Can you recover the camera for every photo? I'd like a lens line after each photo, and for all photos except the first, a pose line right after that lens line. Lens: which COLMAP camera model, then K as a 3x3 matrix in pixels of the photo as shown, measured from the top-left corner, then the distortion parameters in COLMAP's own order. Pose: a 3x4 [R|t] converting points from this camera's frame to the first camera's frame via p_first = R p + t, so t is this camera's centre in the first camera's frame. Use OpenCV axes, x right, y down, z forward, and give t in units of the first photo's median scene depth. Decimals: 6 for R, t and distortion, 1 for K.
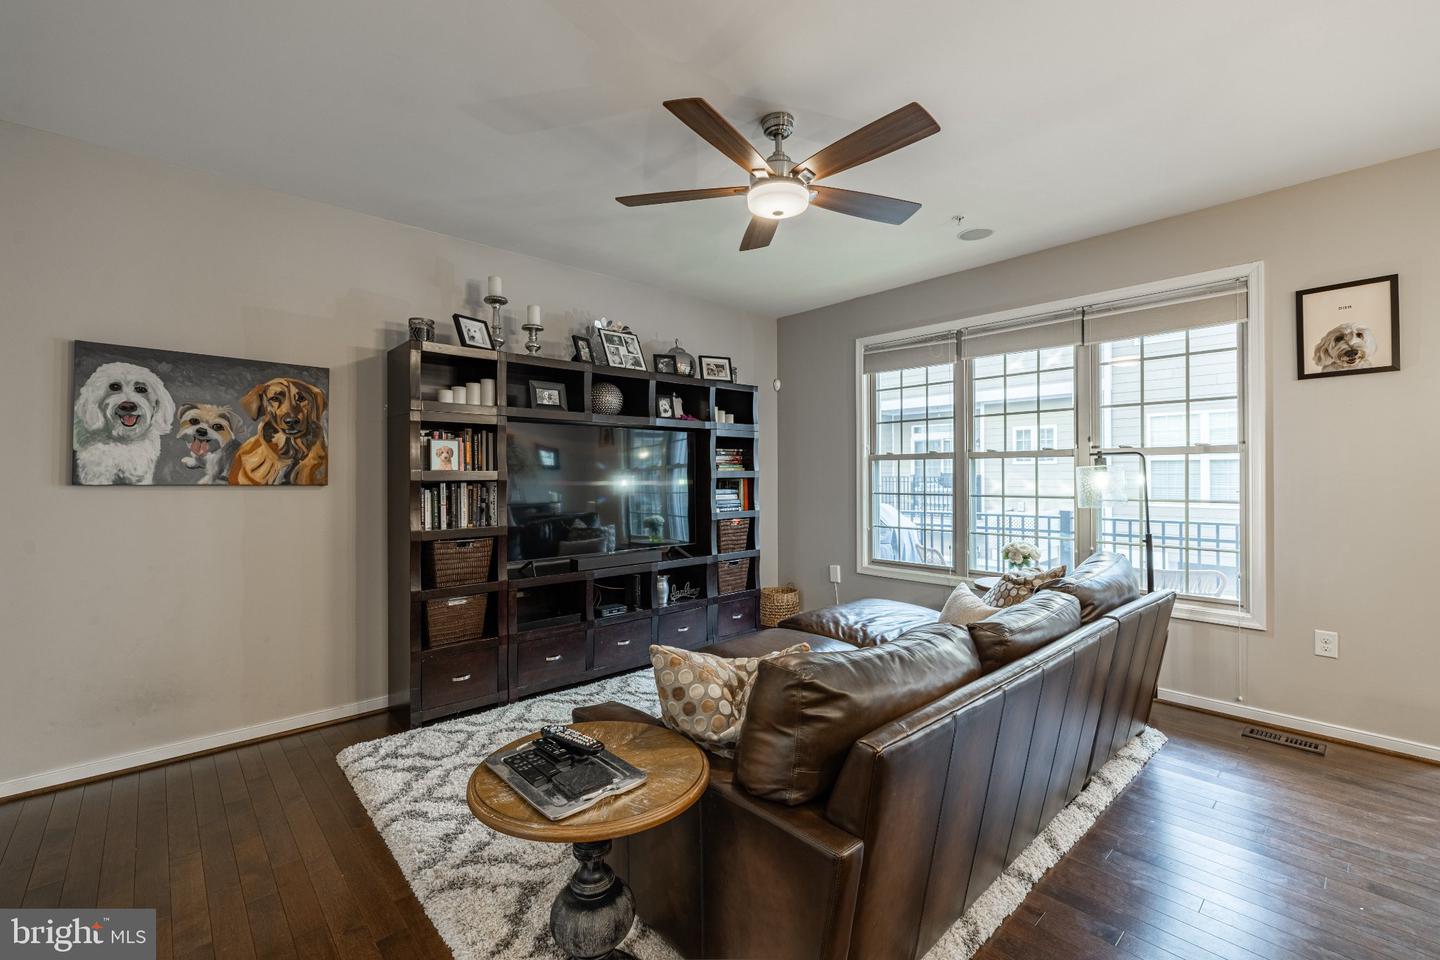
lens RADIAL K [[604.6, 0, 722.5], [0, 604.6, 473.2], [0, 0, 1]] dist [-0.000572, -0.000265]
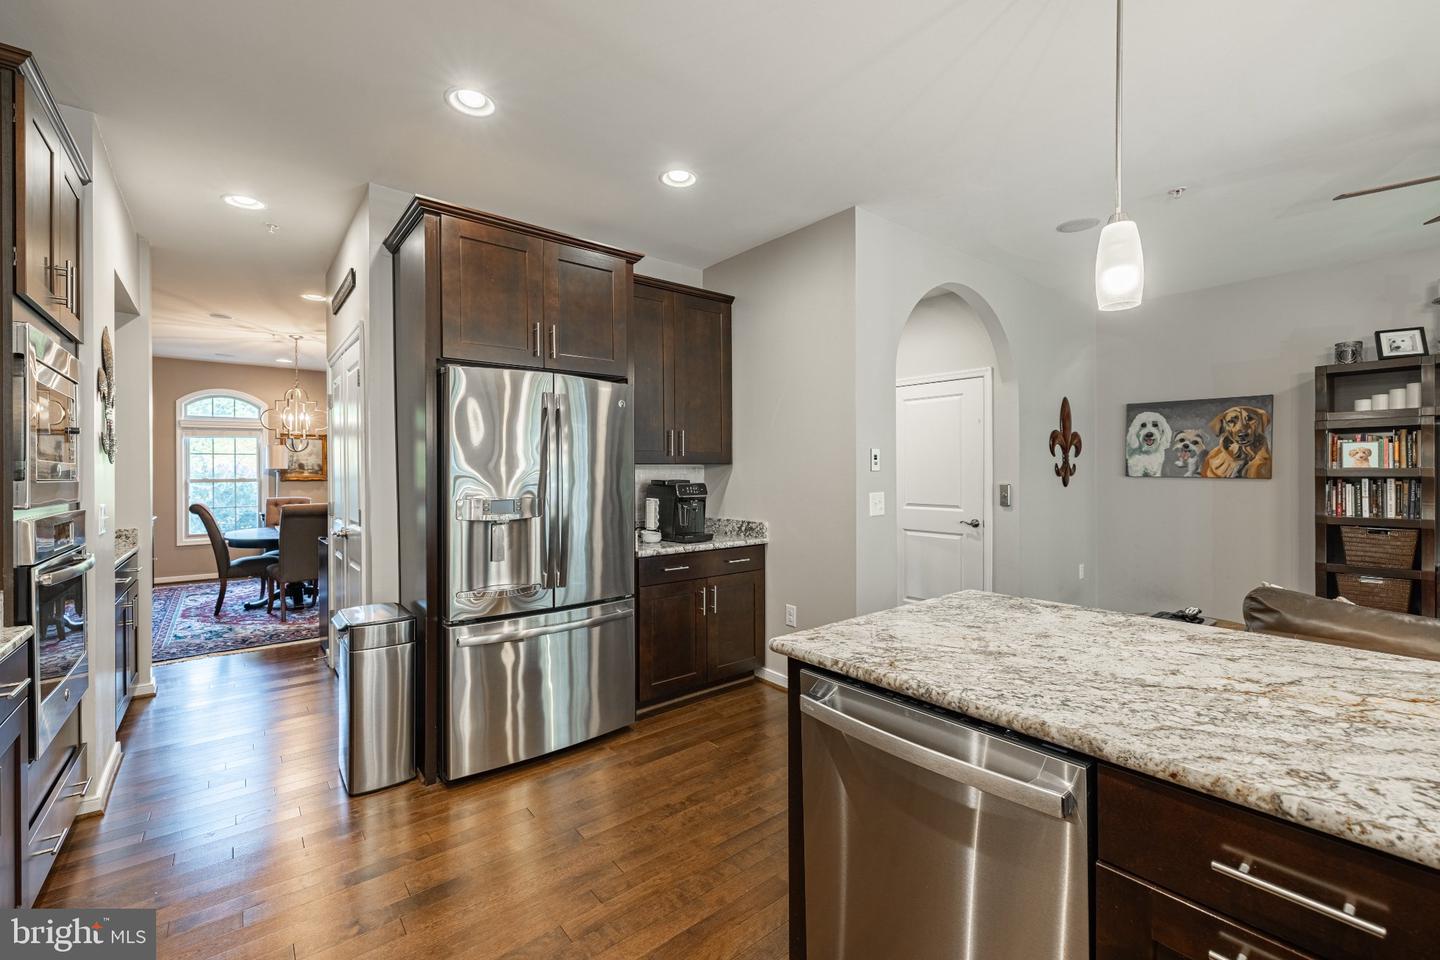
lens RADIAL K [[604.6, 0, 713.2], [0, 604.6, 473.3], [0, 0, 1]] dist [-0.000572, -0.000265]
pose [[-0.066990, 0.008643, -0.997716, 0.856683], [0.010638, 0.999912, 0.007947, -0.017784], [0.997697, -0.010081, -0.067076, -0.197594]]
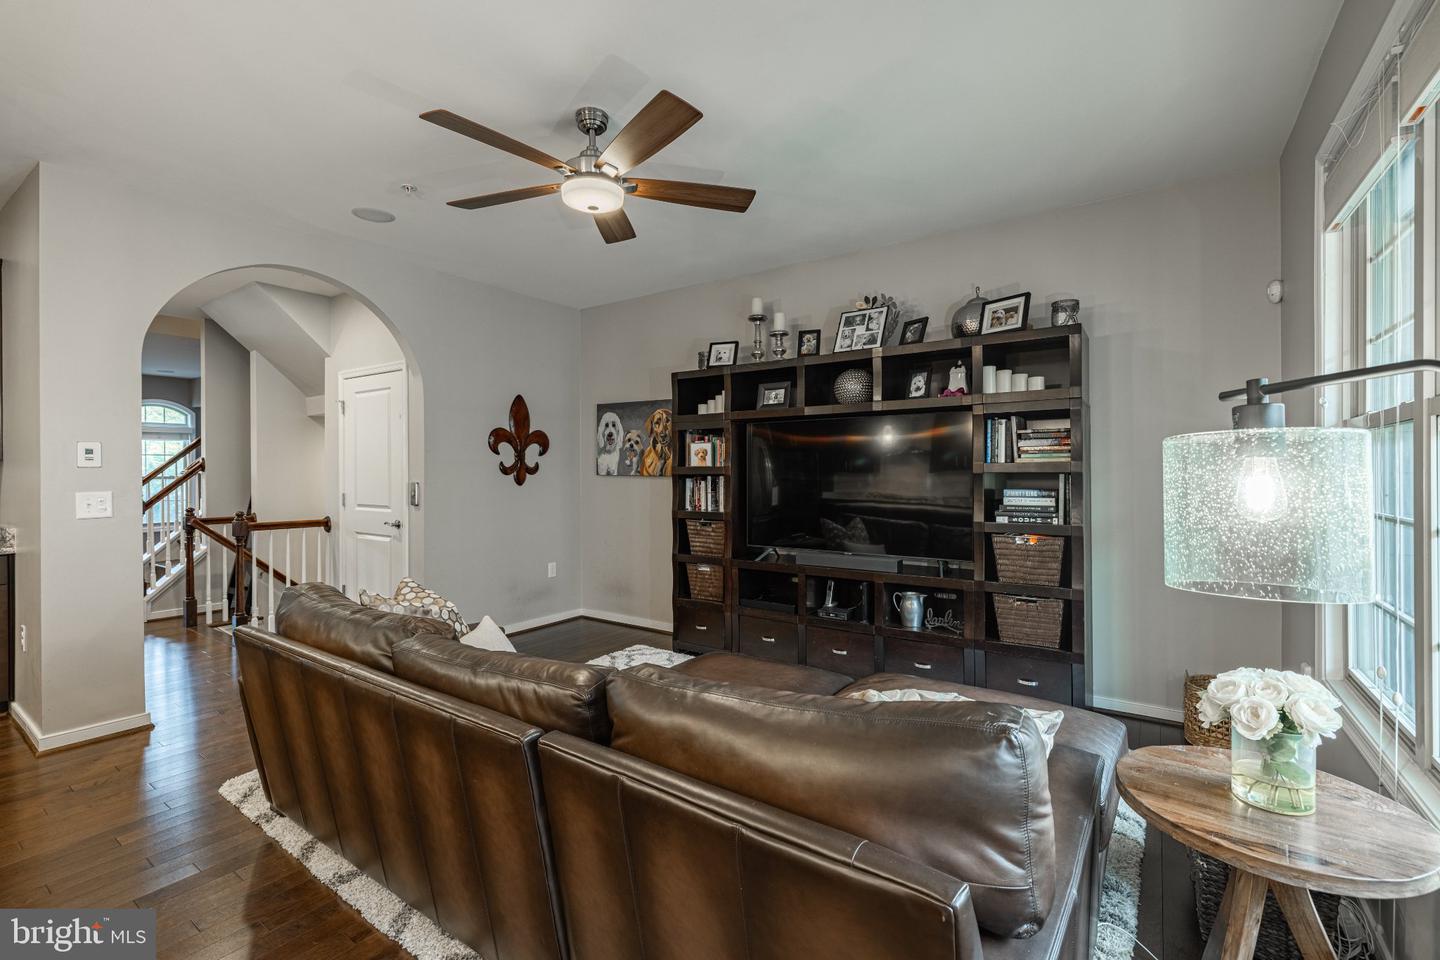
lens RADIAL K [[634.1, 0, 727.8], [0, 634.1, 475.9], [0, 0, 1]] dist [-0.012806, -0.000283]
pose [[0.224336, 0.010349, -0.974457, 0.940942], [0.007786, 0.999893, 0.012411, -0.000548], [0.974481, -0.010371, 0.224231, 0.795927]]
